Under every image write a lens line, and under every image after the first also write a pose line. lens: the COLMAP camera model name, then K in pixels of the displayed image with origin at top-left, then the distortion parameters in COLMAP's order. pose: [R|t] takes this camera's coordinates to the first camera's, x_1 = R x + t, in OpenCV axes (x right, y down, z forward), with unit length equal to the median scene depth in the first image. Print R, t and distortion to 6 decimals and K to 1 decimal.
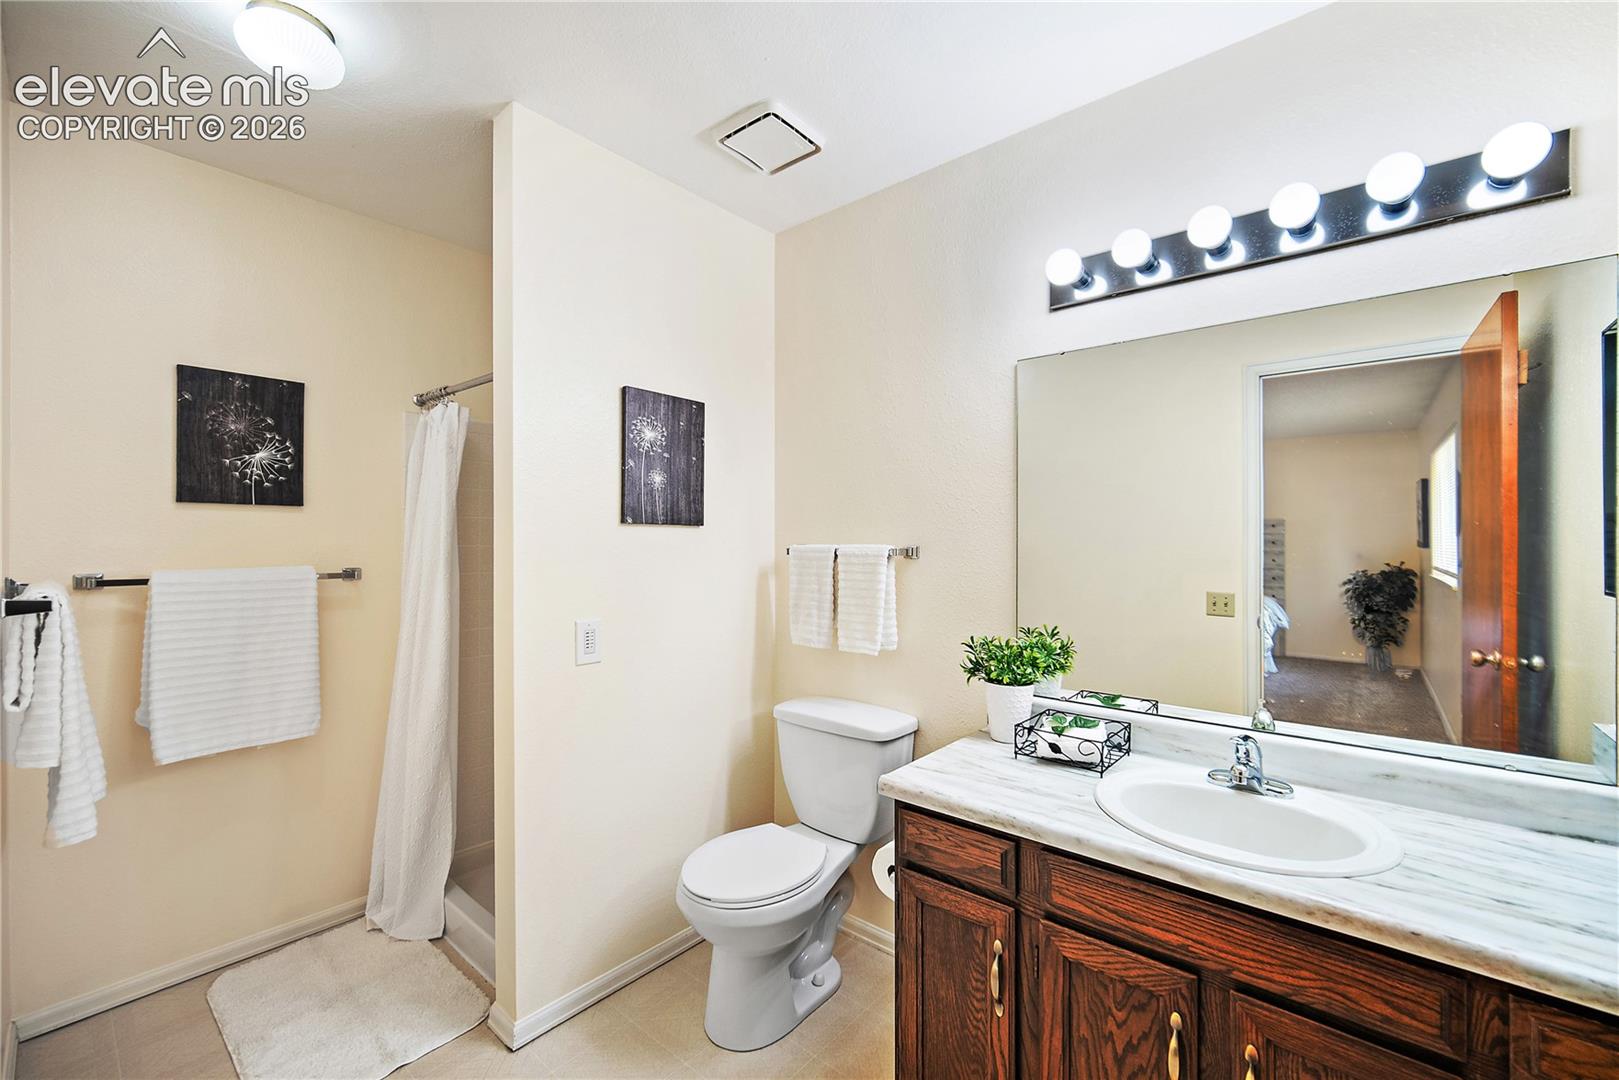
lens RADIAL K [[663.9, 0, 812.0], [0, 663.9, 524.8], [0, 0, 1]] dist [-0.000266, -0.000020]
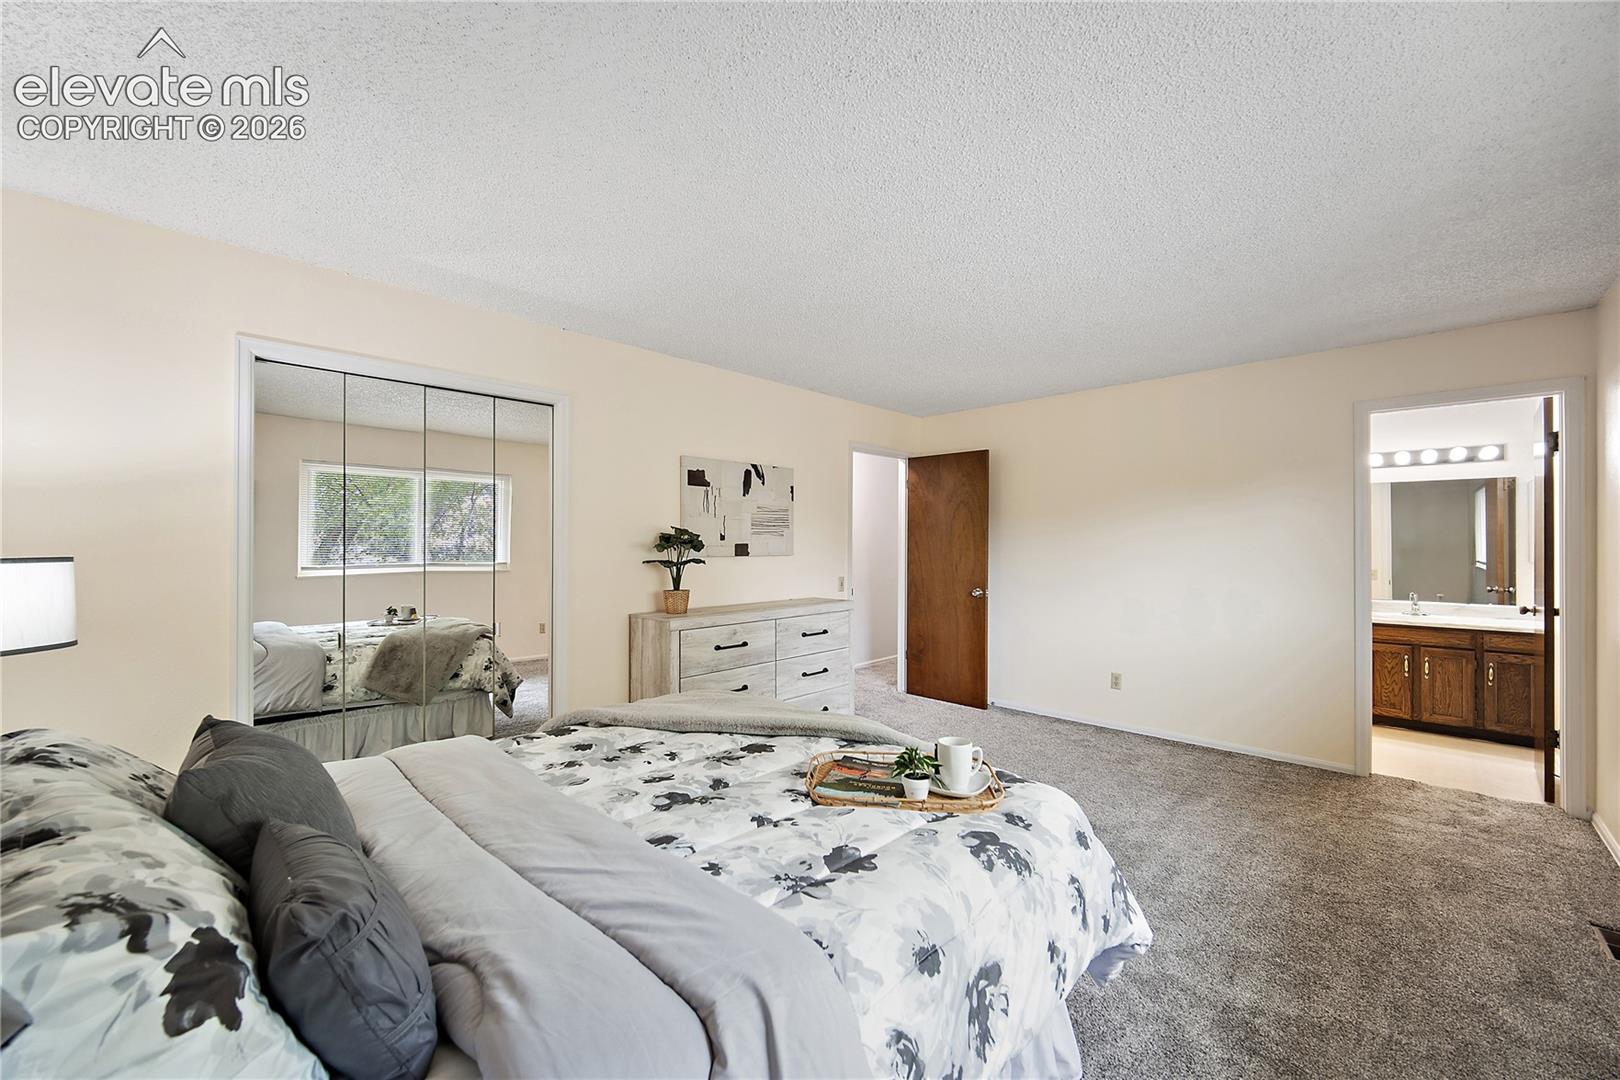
lens RADIAL K [[641.1, 0, 813.5], [0, 641.1, 533.5], [0, 0, 1]] dist [-0.005499, 0.000275]
pose [[0.997939, 0.004289, -0.064031, -1.770992], [-0.004650, 0.999974, -0.005485, -0.007056], [0.064005, 0.005772, 0.997933, -1.978325]]
